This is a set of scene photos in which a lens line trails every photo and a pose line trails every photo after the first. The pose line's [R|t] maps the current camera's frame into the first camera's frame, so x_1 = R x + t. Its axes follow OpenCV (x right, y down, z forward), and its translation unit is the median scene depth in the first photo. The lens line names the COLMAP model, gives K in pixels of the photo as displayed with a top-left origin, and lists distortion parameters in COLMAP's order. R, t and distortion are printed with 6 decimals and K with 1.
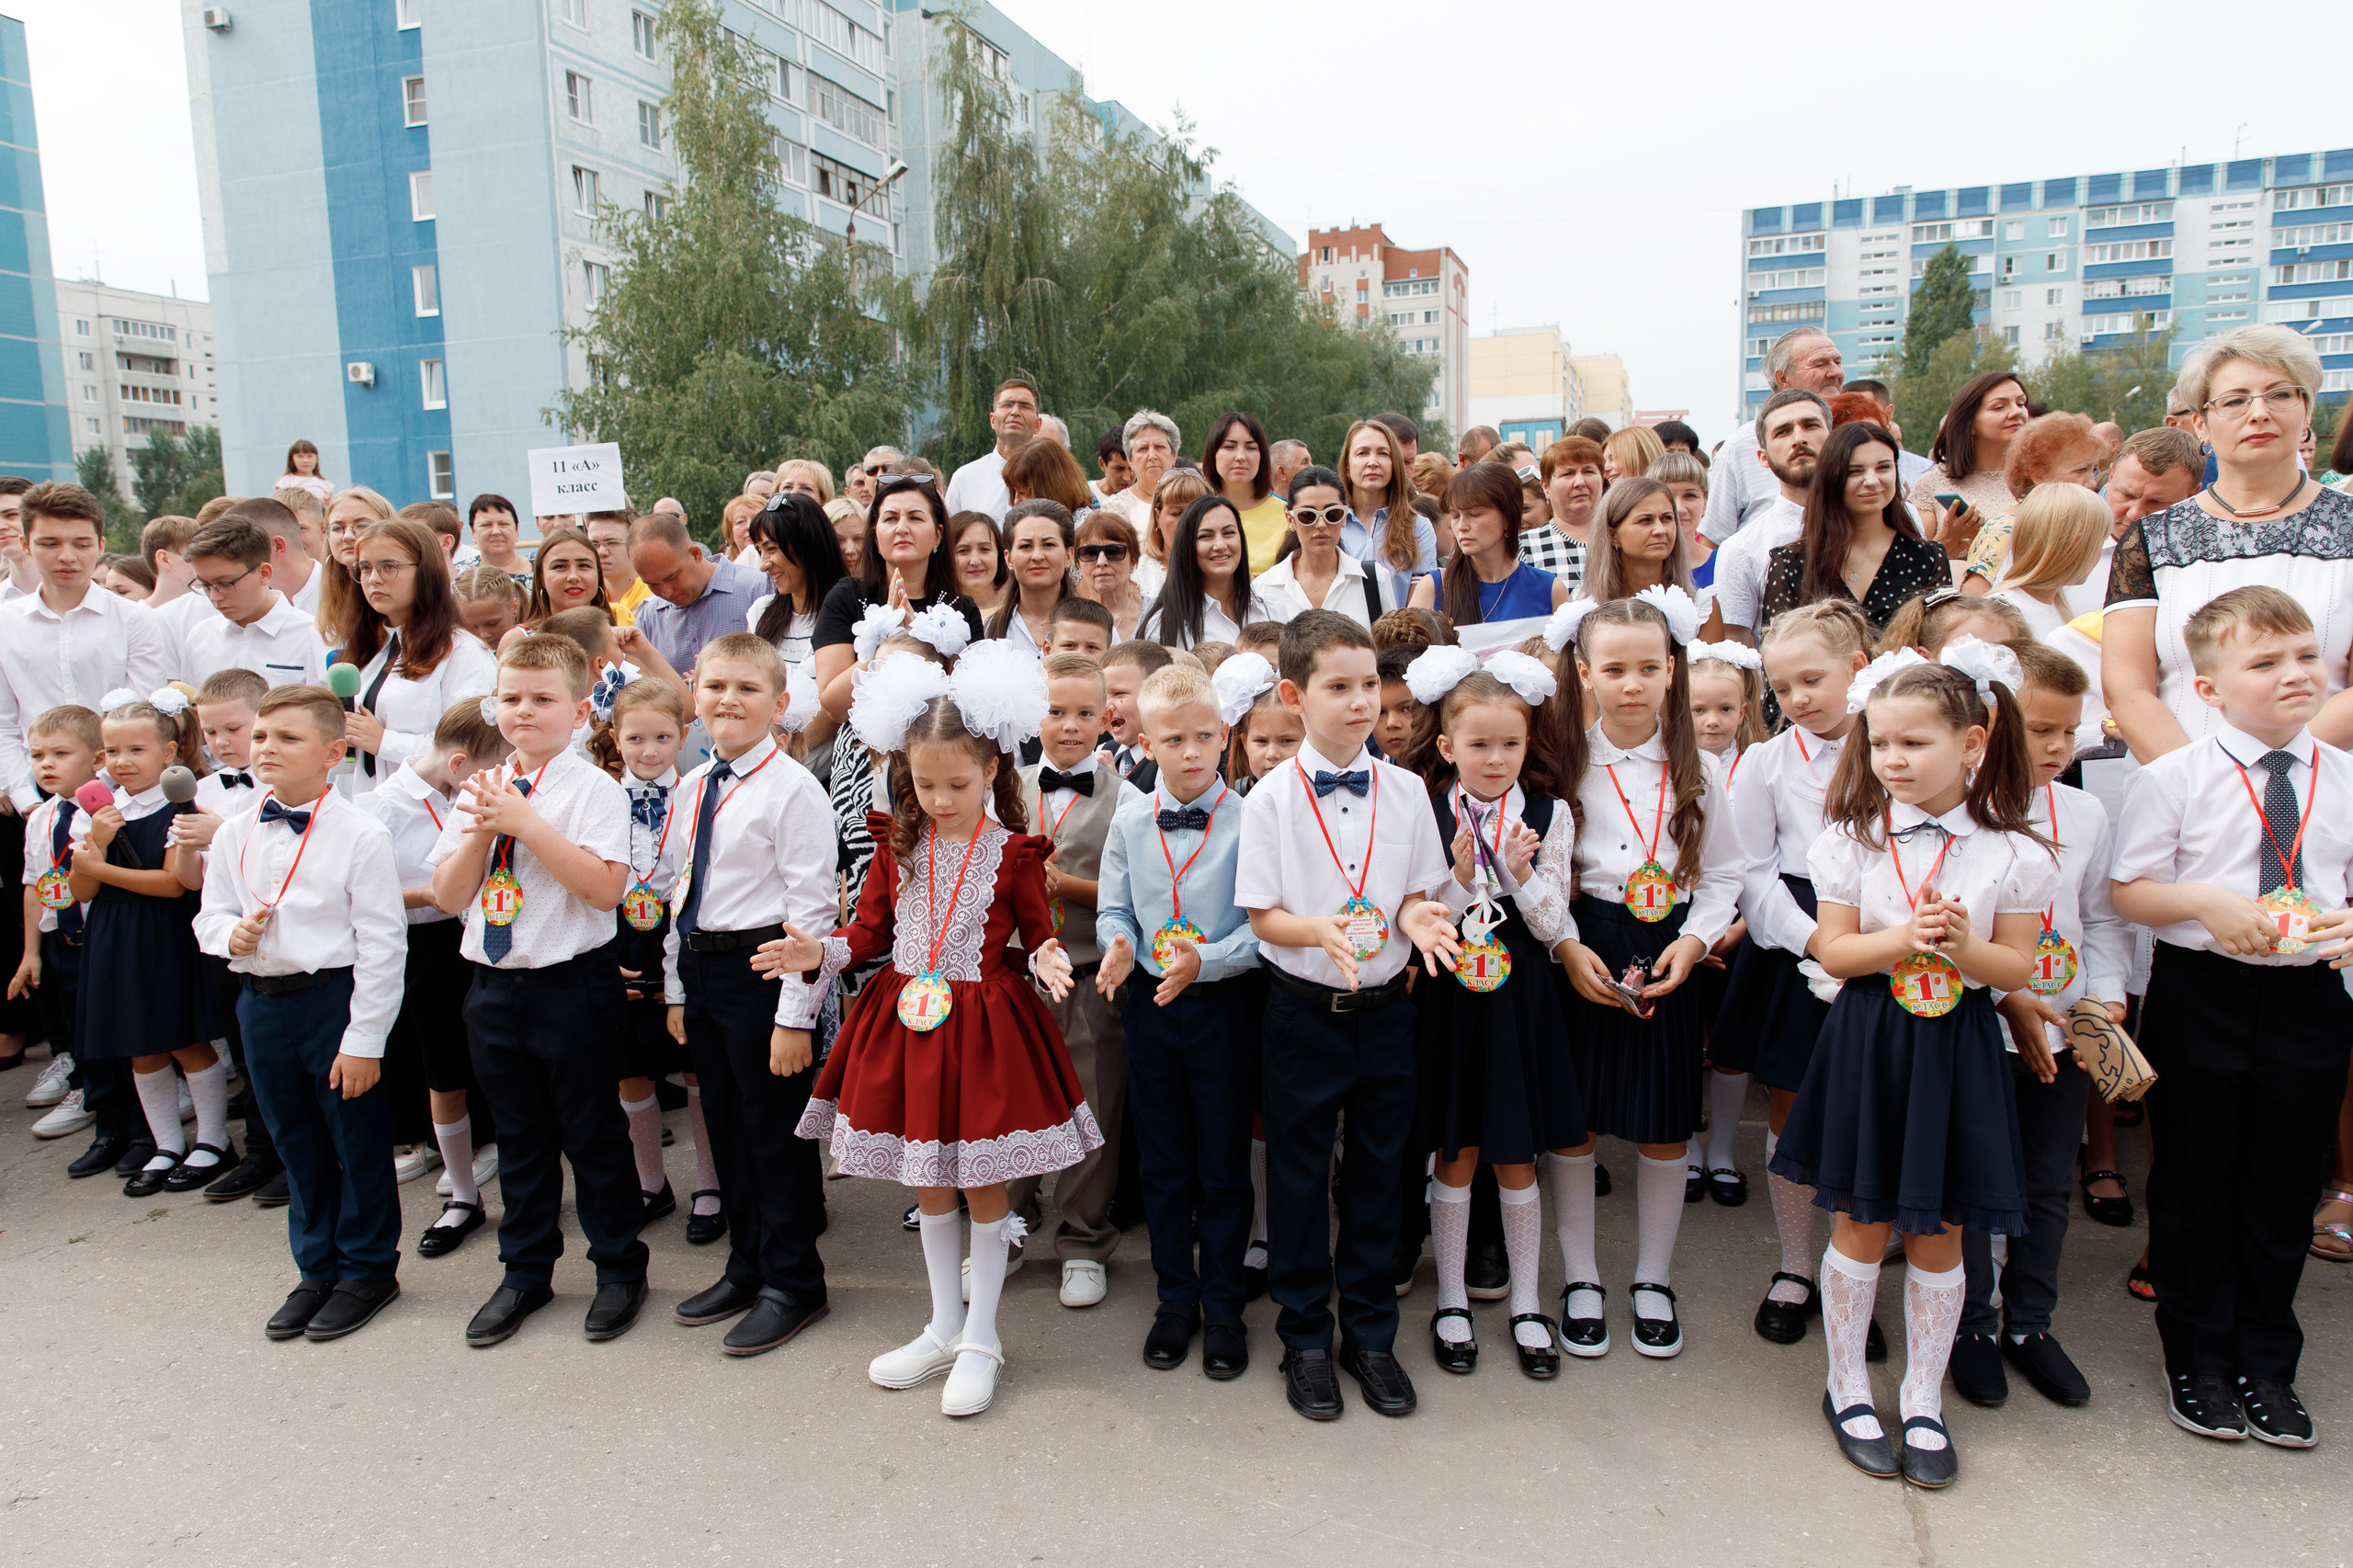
lens RADIAL K [[1589.0, 0, 1131.6], [0, 1589.0, 780.8], [0, 0, 1]] dist [0.004609, 0.008727]
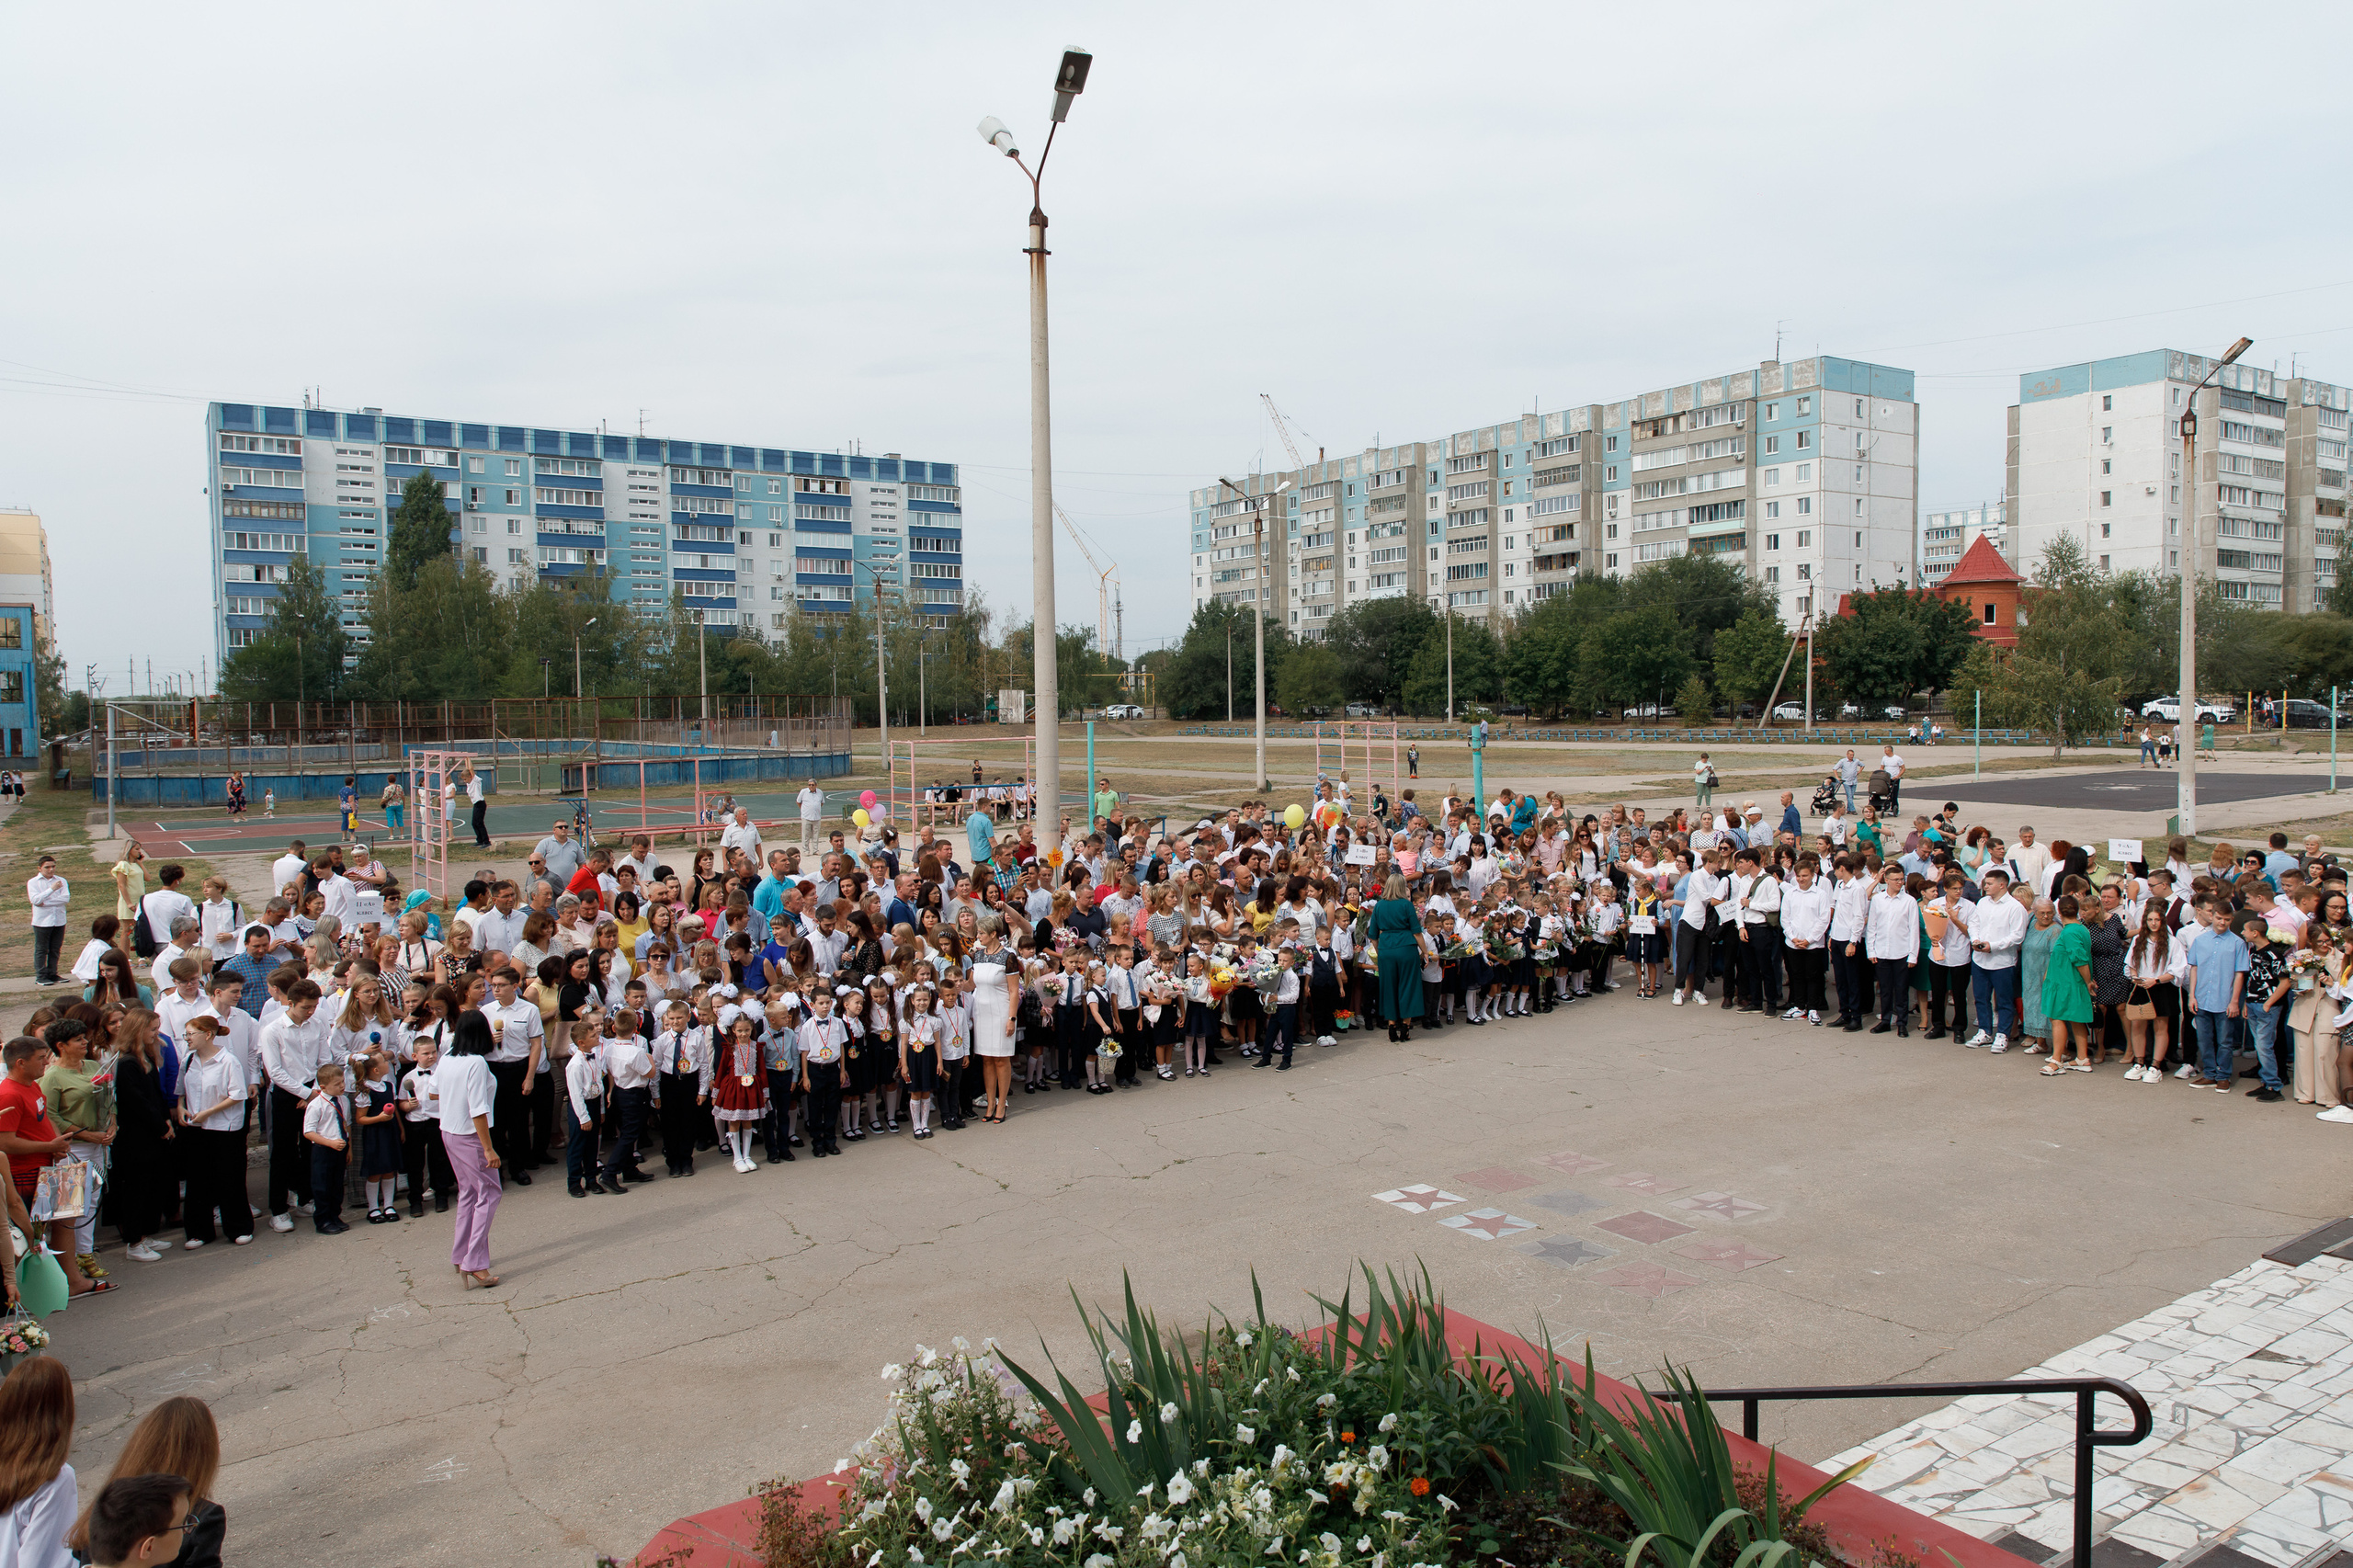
lens RADIAL K [[1629.3, 0, 1210.7], [0, 1629.3, 764.8], [0, 0, 1]] dist [0.012122, -0.006780]
pose [[0.590867, -0.008099, 0.806728, -0.079249], [0.100667, 0.992875, -0.063763, -0.008270], [-0.800464, 0.118886, 0.587472, -0.076284]]
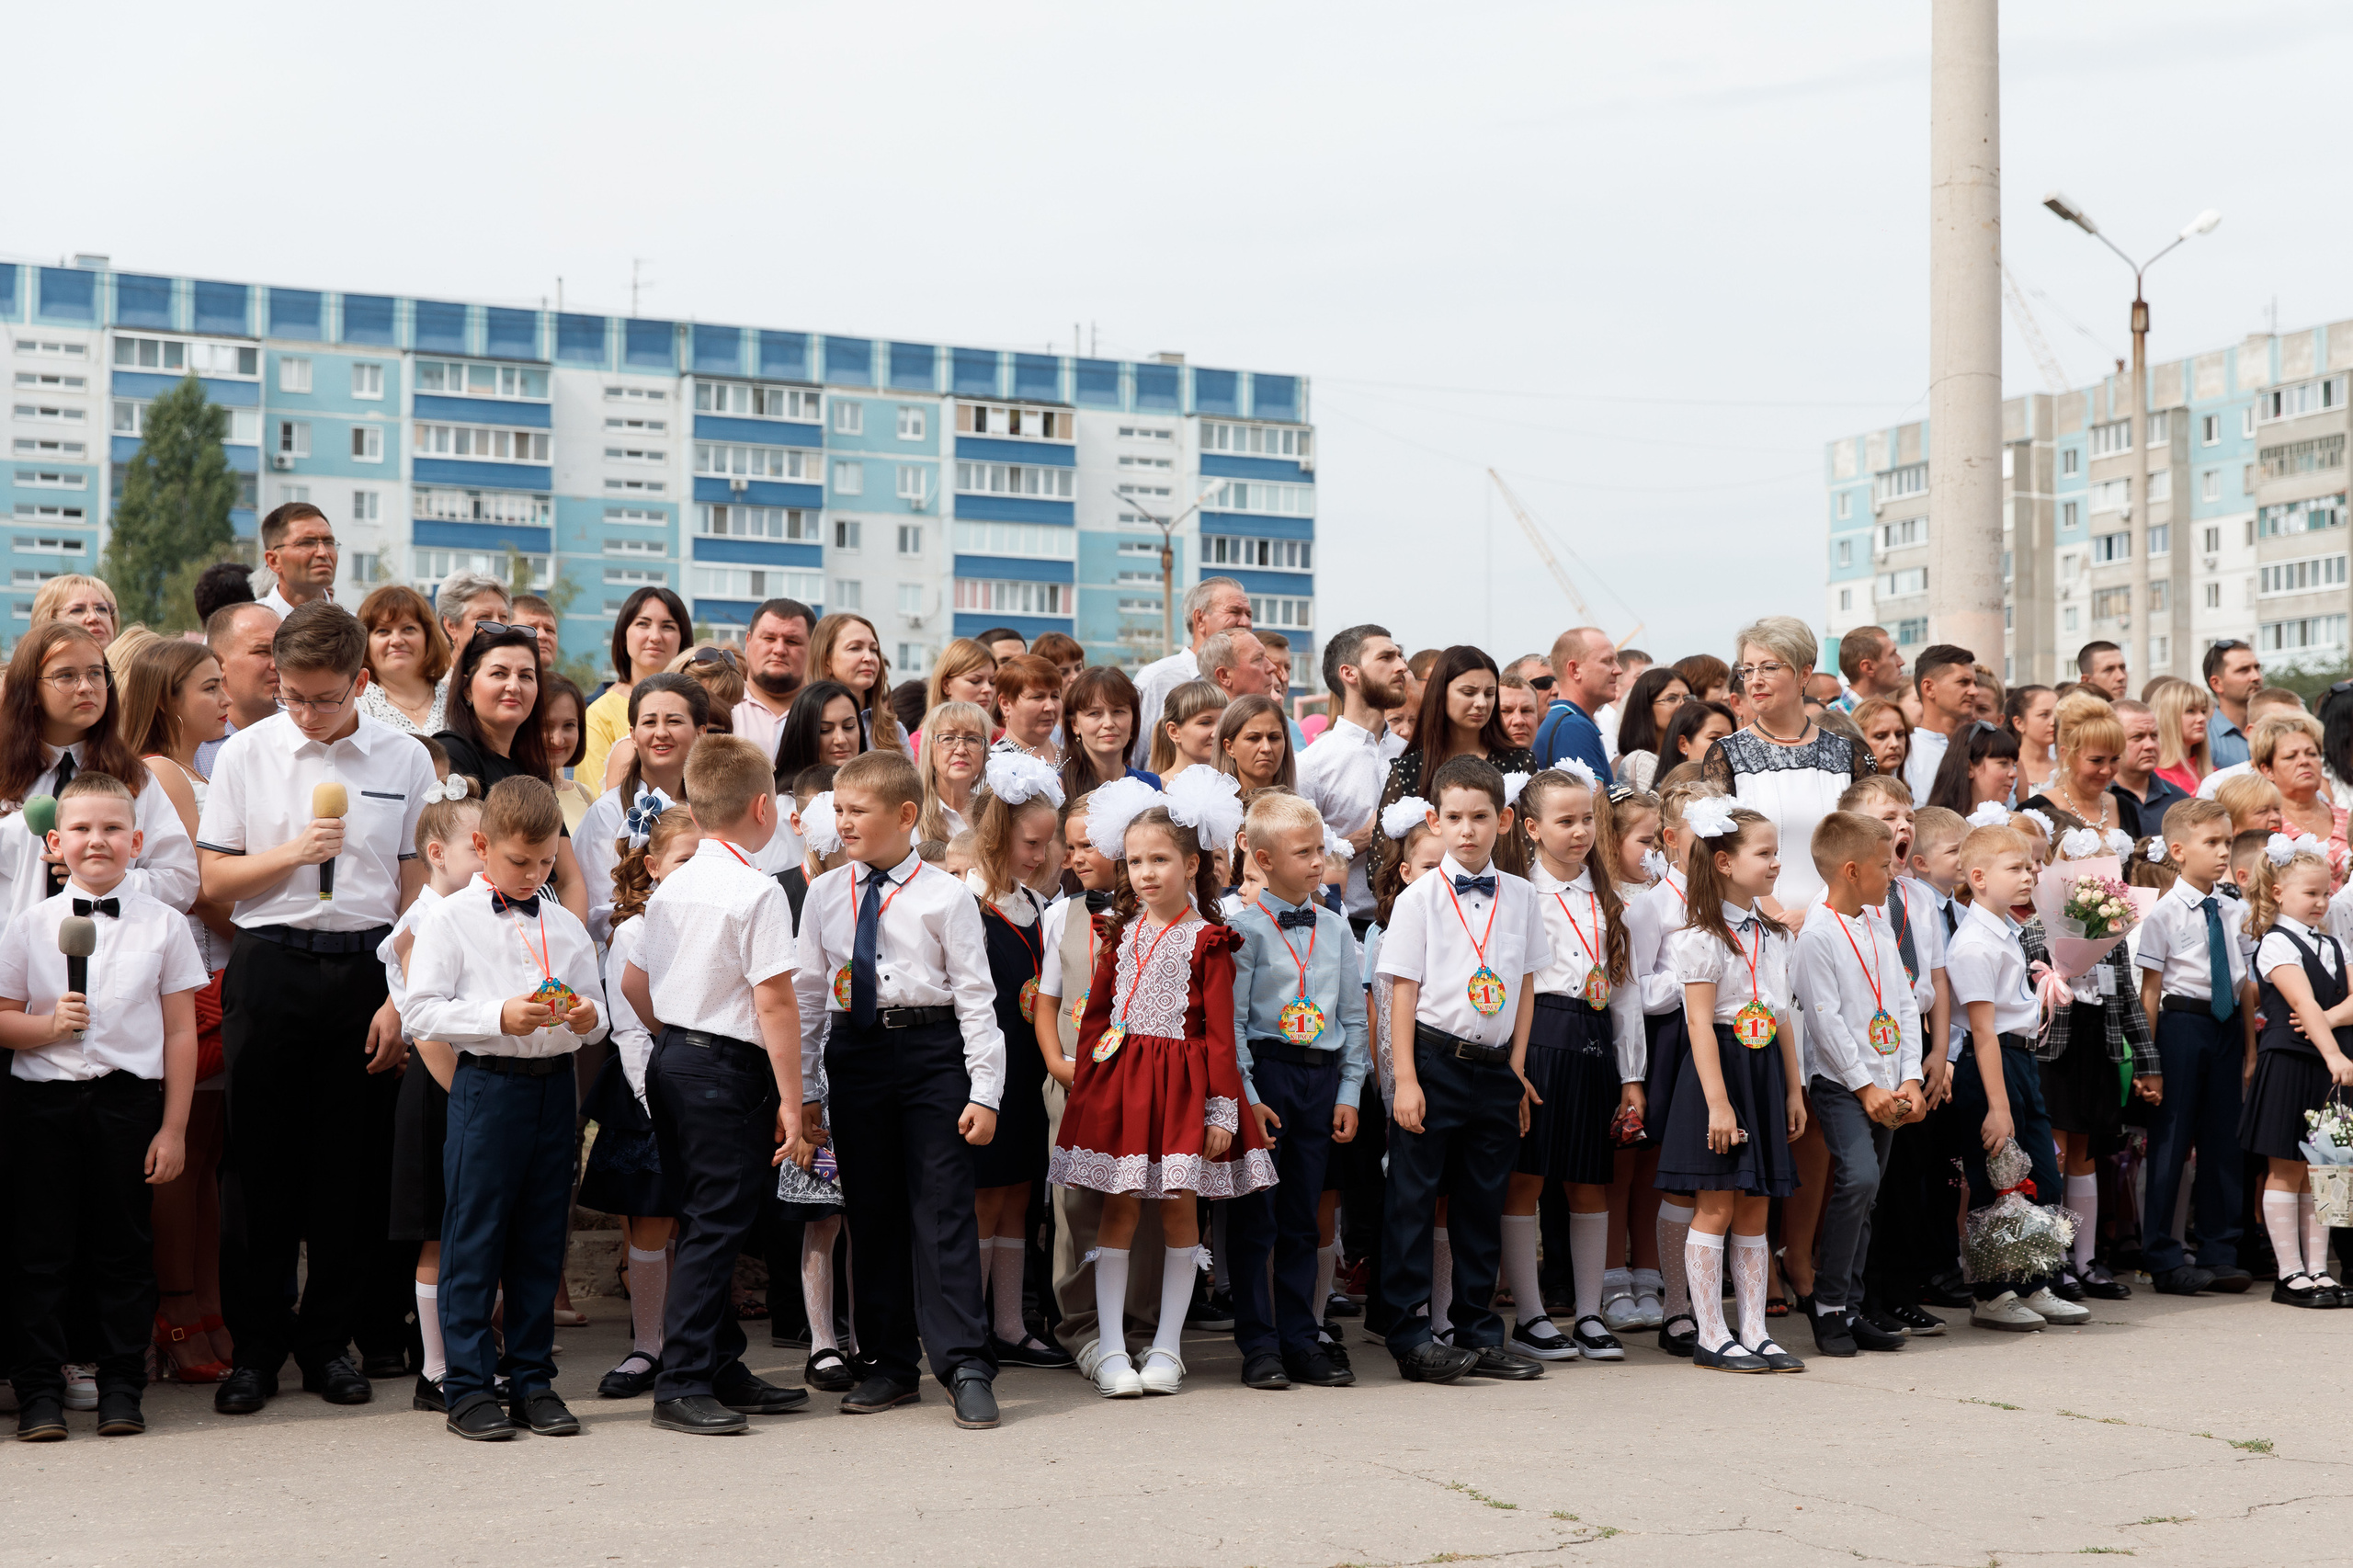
lens RADIAL K [[3568.9, 0, 1255.5], [0, 3568.9, 848.0], [0, 0, 1]] dist [-0.000793, 0.043642]
pose [[0.708006, 0.058973, 0.703739, -0.045447], [0.068046, 0.986174, -0.151099, 0.009966], [-0.702920, 0.154866, 0.694204, -0.019733]]
